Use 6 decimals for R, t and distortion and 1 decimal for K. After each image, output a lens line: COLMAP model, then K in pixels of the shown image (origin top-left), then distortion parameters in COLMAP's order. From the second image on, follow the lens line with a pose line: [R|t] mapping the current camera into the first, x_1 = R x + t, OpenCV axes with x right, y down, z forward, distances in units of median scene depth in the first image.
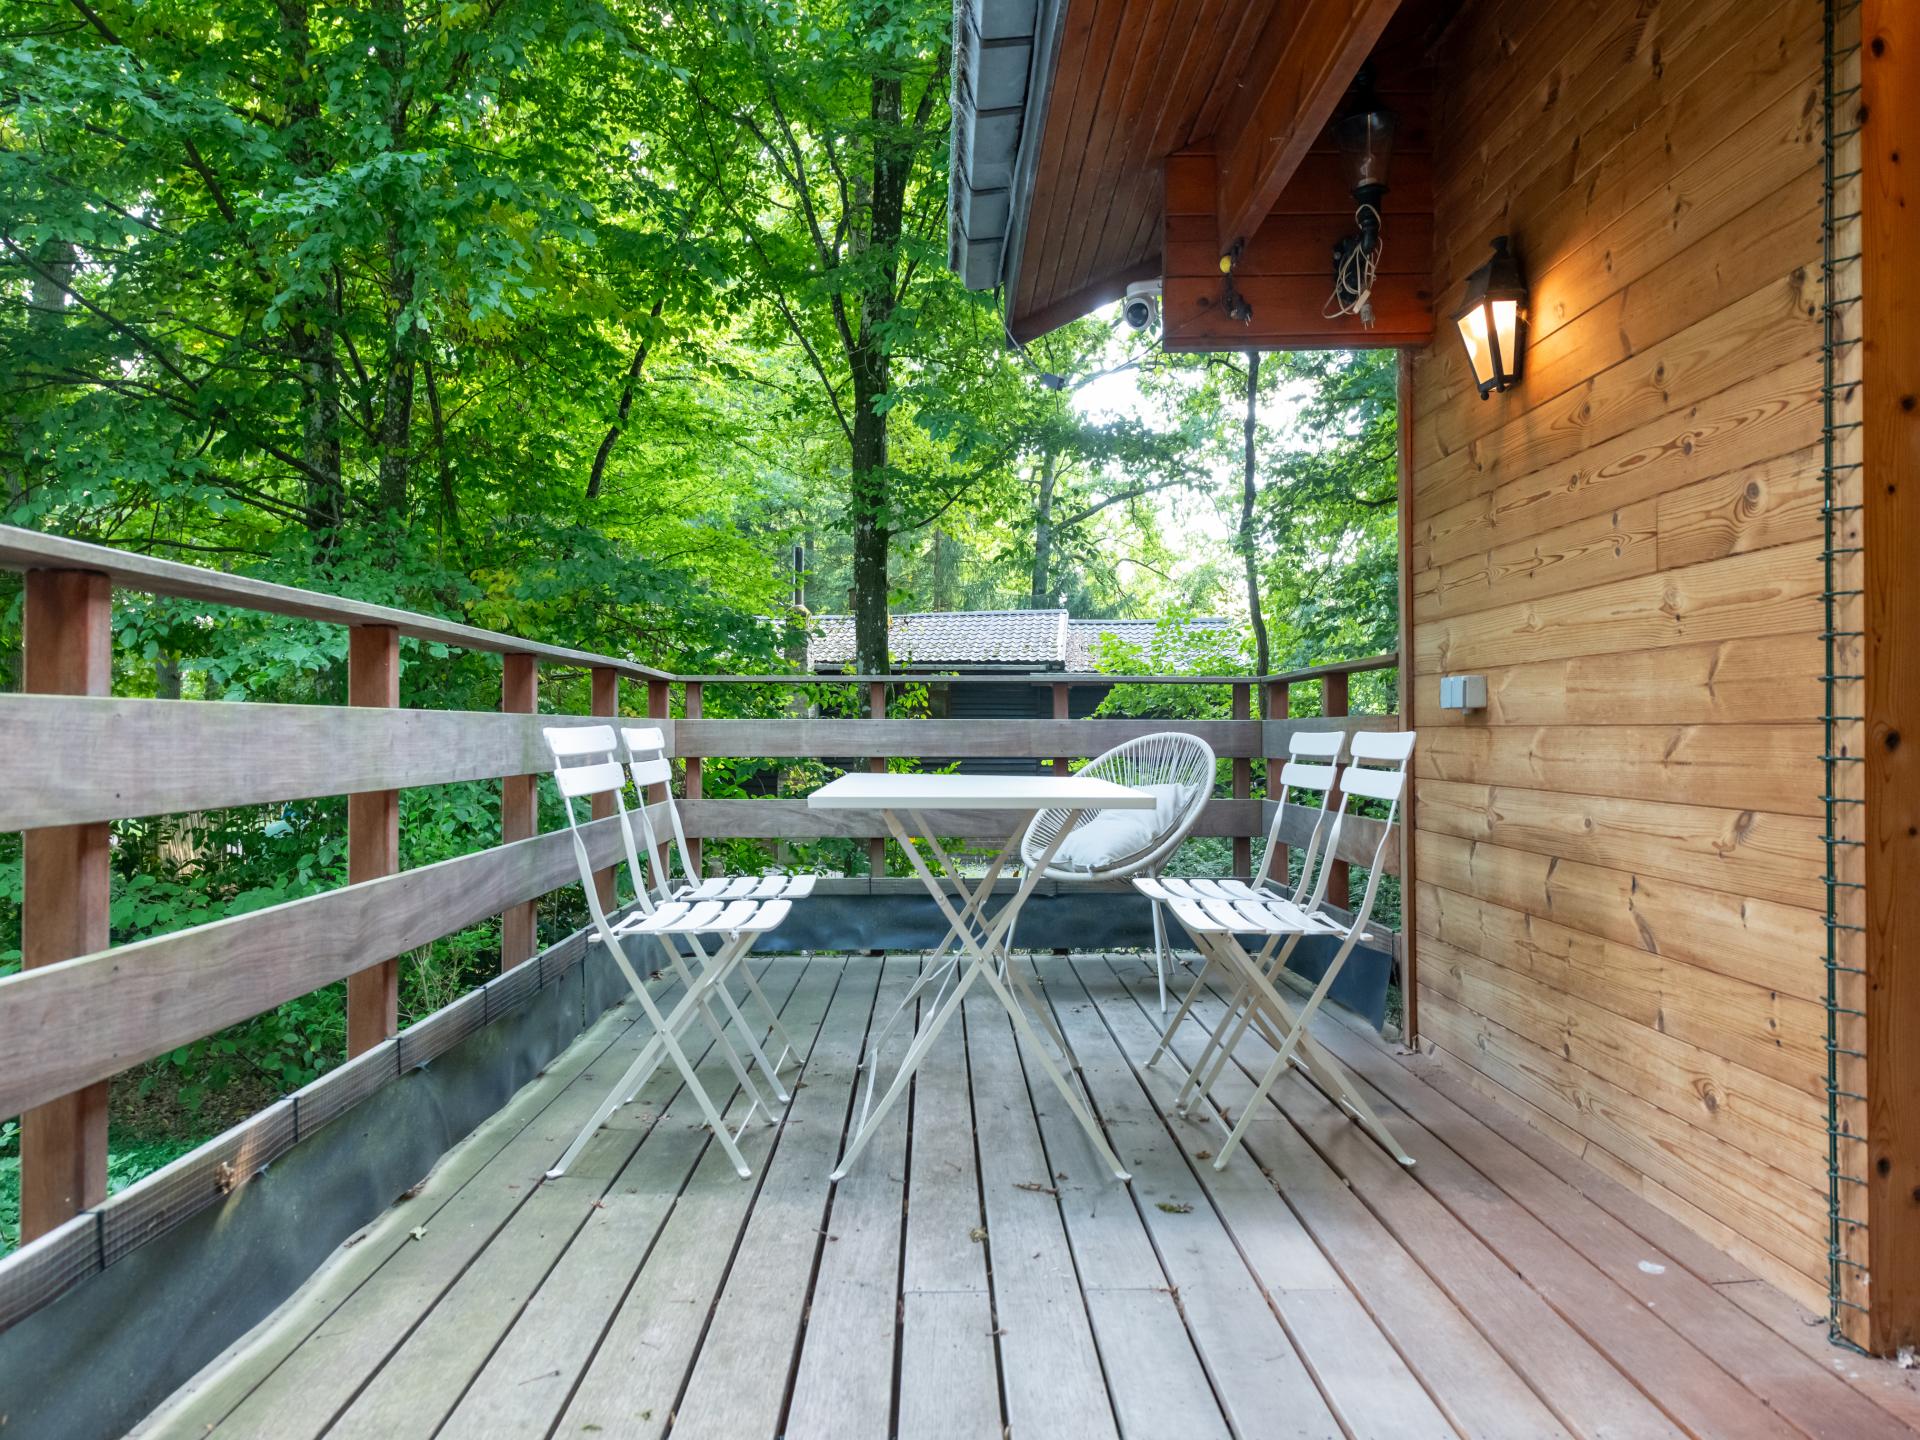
lens RADIAL K [[1238.9, 0, 960.0], [0, 1238.9, 720.0], [0, 0, 1]] dist [0.022684, -0.017371]
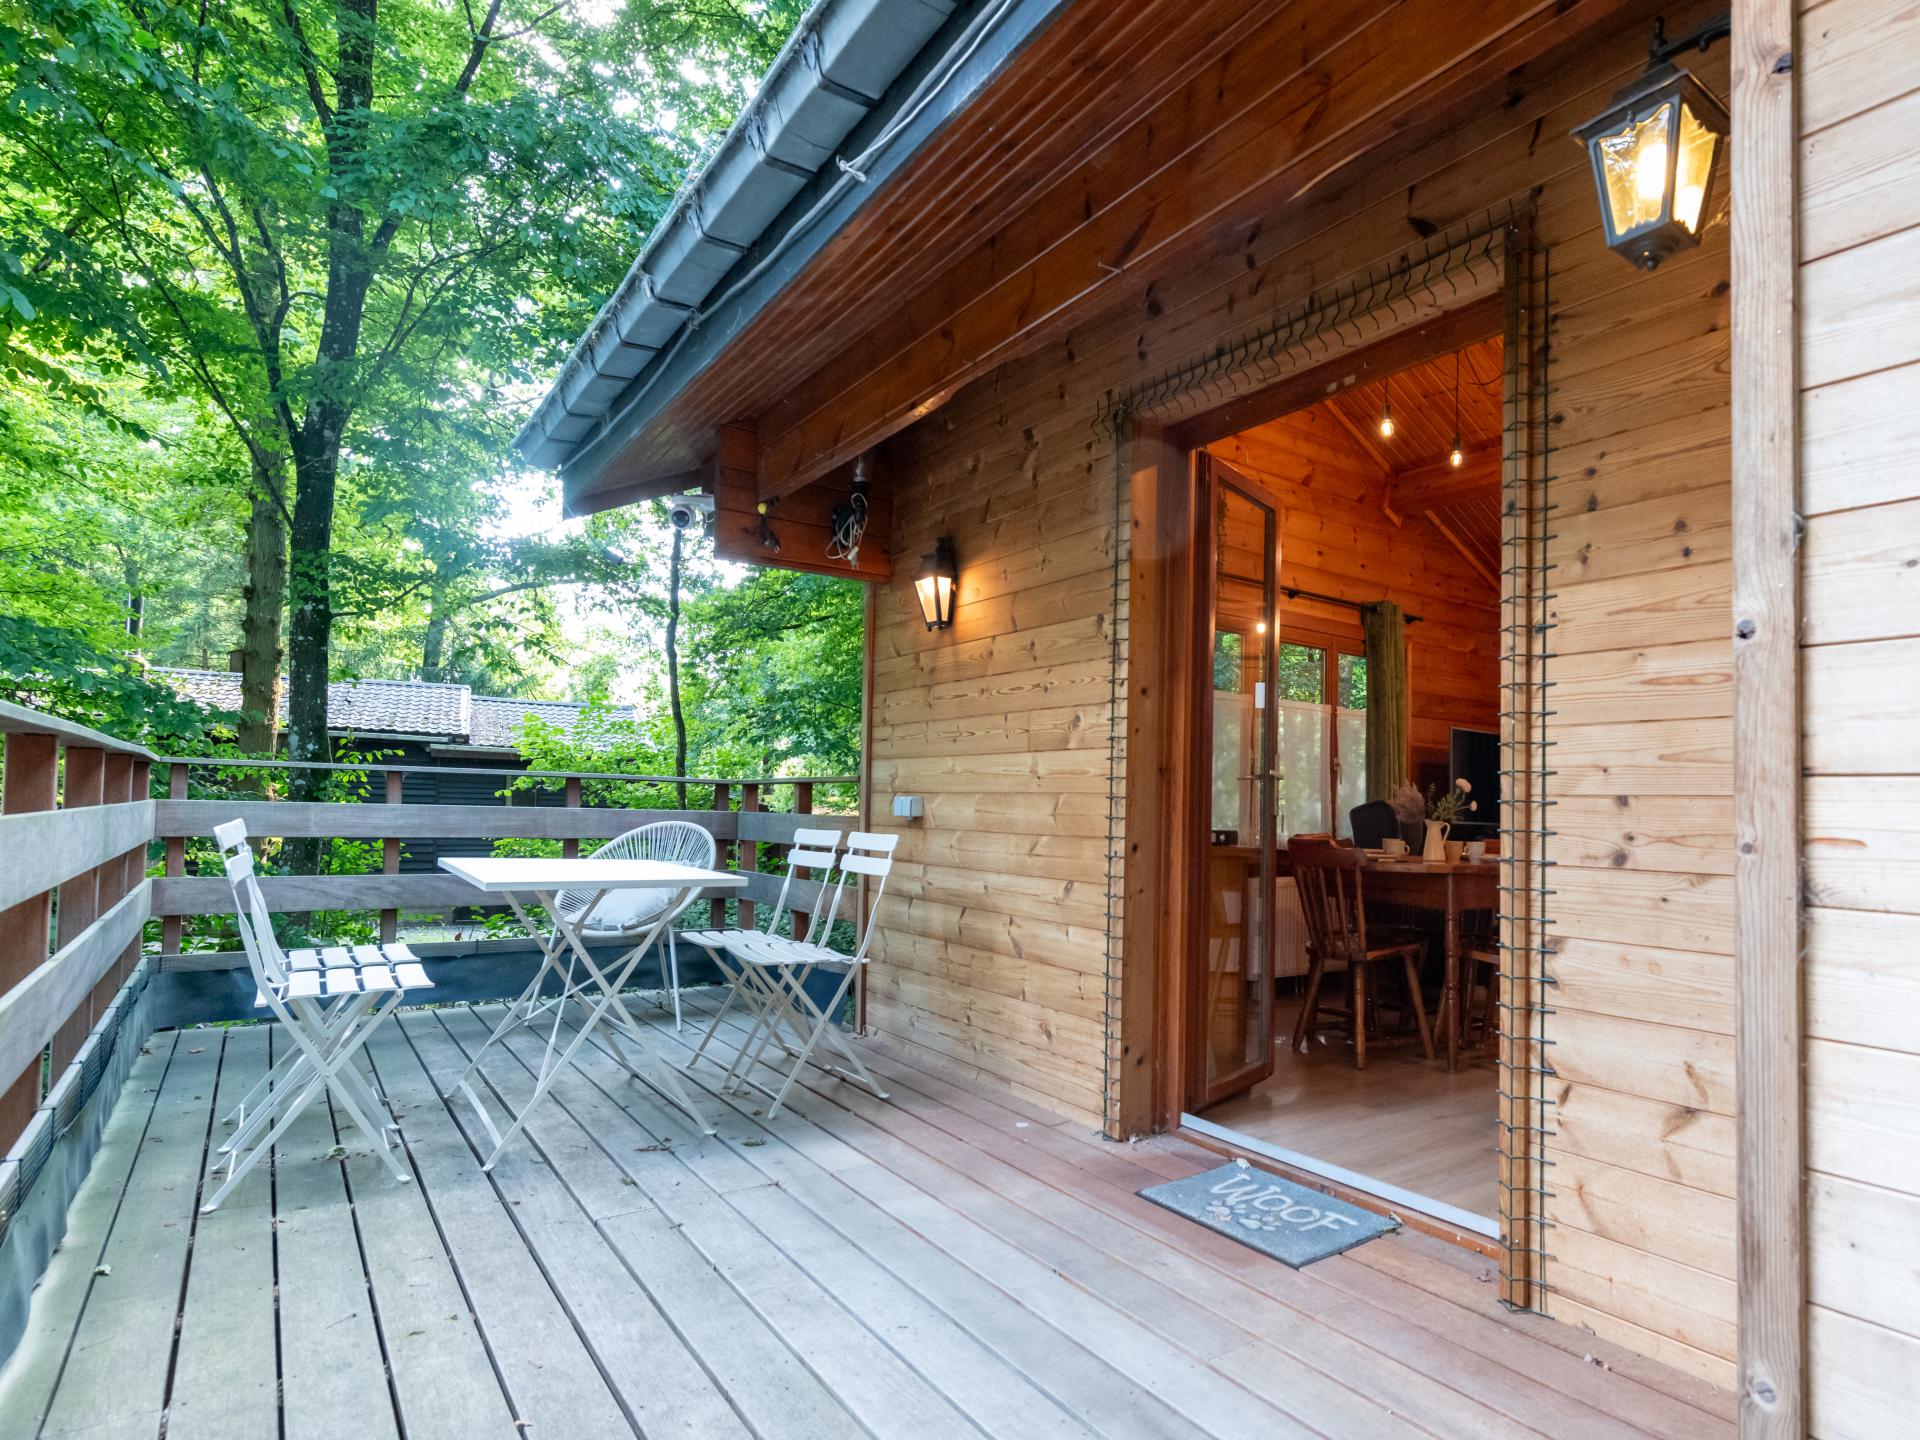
lens RADIAL K [[1217.4, 0, 956.0], [0, 1217.4, 770.6], [0, 0, 1]] dist [0.002823, -0.012654]
pose [[0.846037, 0.022509, 0.532648, -0.404423], [-0.021992, 0.999731, -0.007316, -0.061488], [-0.532670, -0.005524, 0.846305, -0.387149]]
